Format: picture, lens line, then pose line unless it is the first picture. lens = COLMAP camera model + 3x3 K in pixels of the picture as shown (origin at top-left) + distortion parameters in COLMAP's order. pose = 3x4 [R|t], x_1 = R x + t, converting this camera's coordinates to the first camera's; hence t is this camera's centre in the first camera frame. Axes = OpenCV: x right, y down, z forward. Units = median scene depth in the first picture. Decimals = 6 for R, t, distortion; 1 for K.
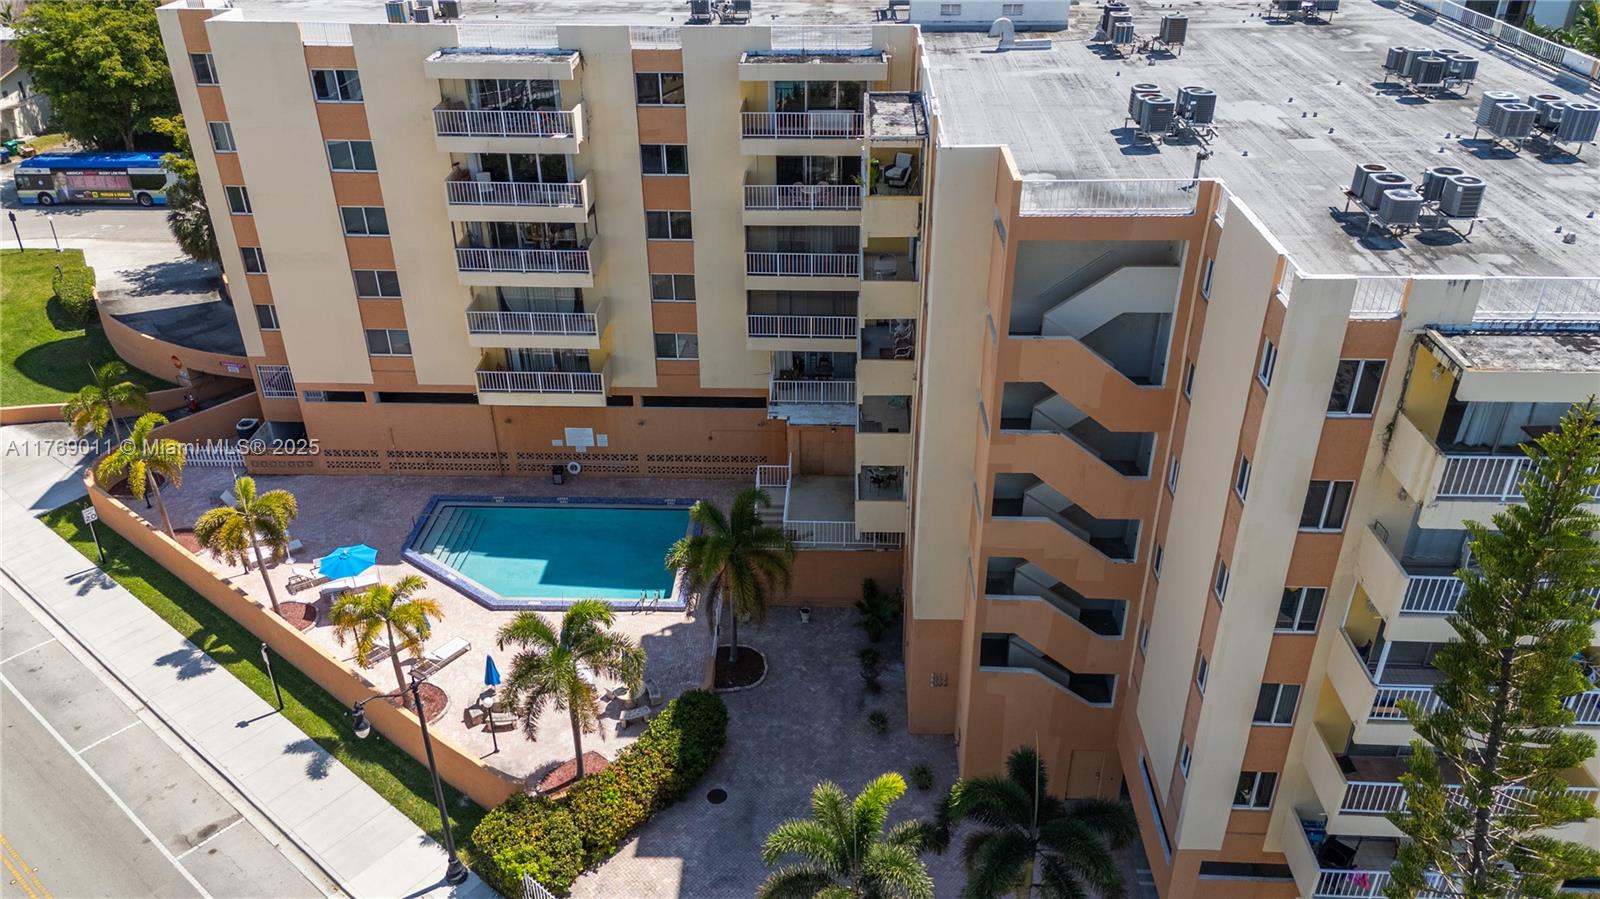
lens RADIAL K [[1172.0, 0, 809.8], [0, 1172.0, 412.6], [0, 0, 1]] dist [0.068818, -0.088140]
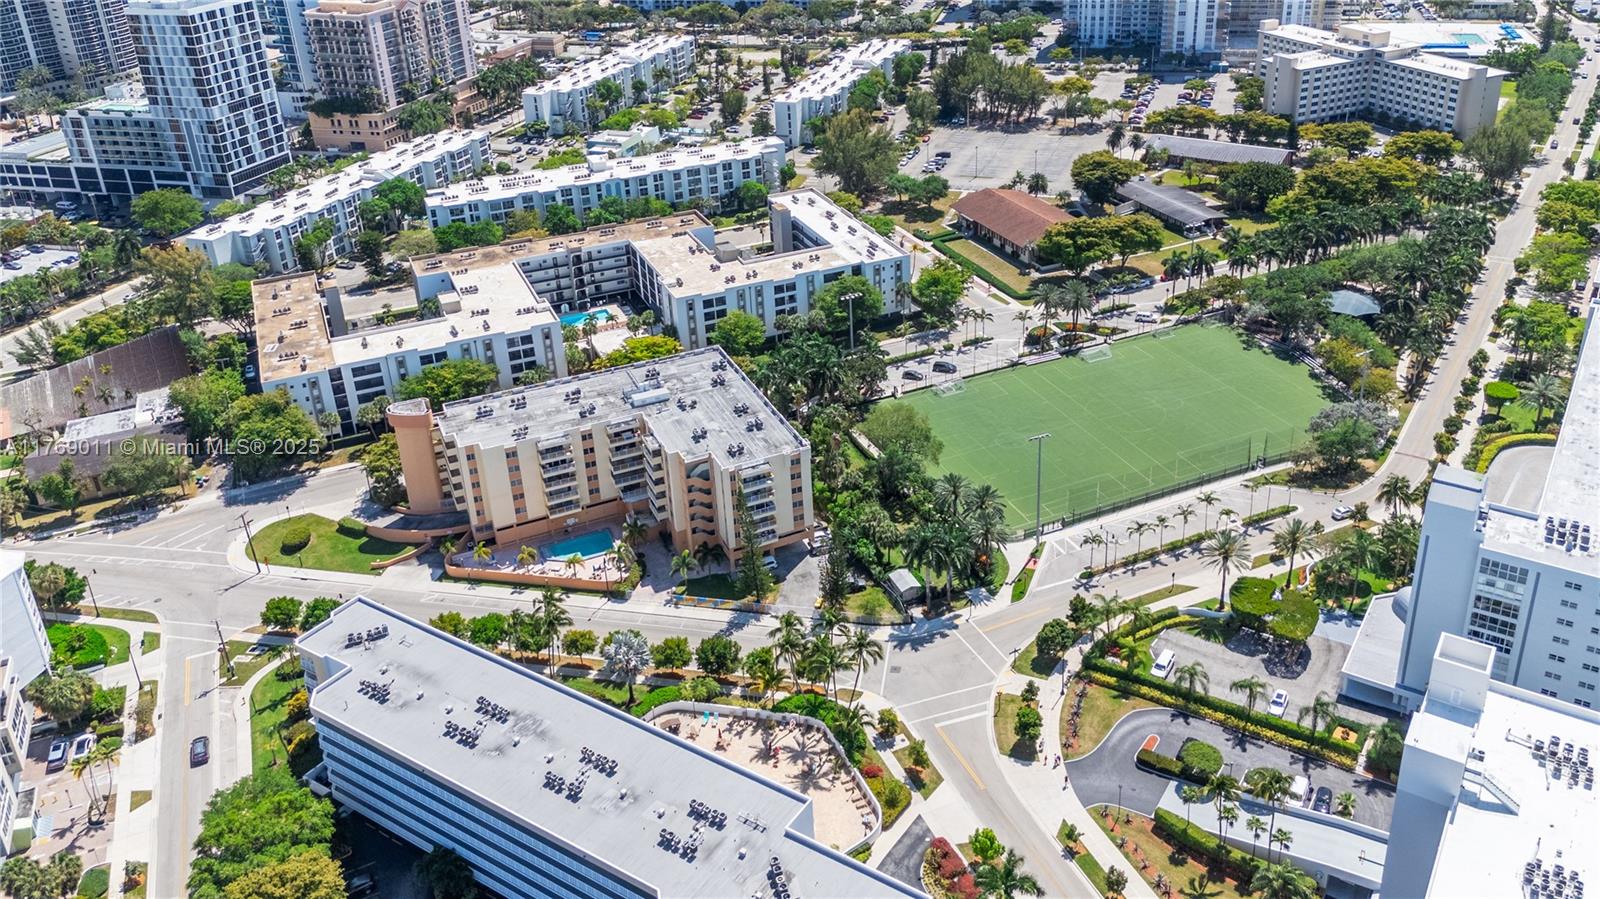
lens RADIAL K [[1172.0, 0, 809.8], [0, 1172.0, 412.6], [0, 0, 1]] dist [0.068818, -0.088140]
pose [[0.898834, -0.241114, 0.366007, -0.960969], [0.247399, 0.968436, 0.030417, -0.289180], [-0.361788, 0.063210, 0.930115, -3.389298]]
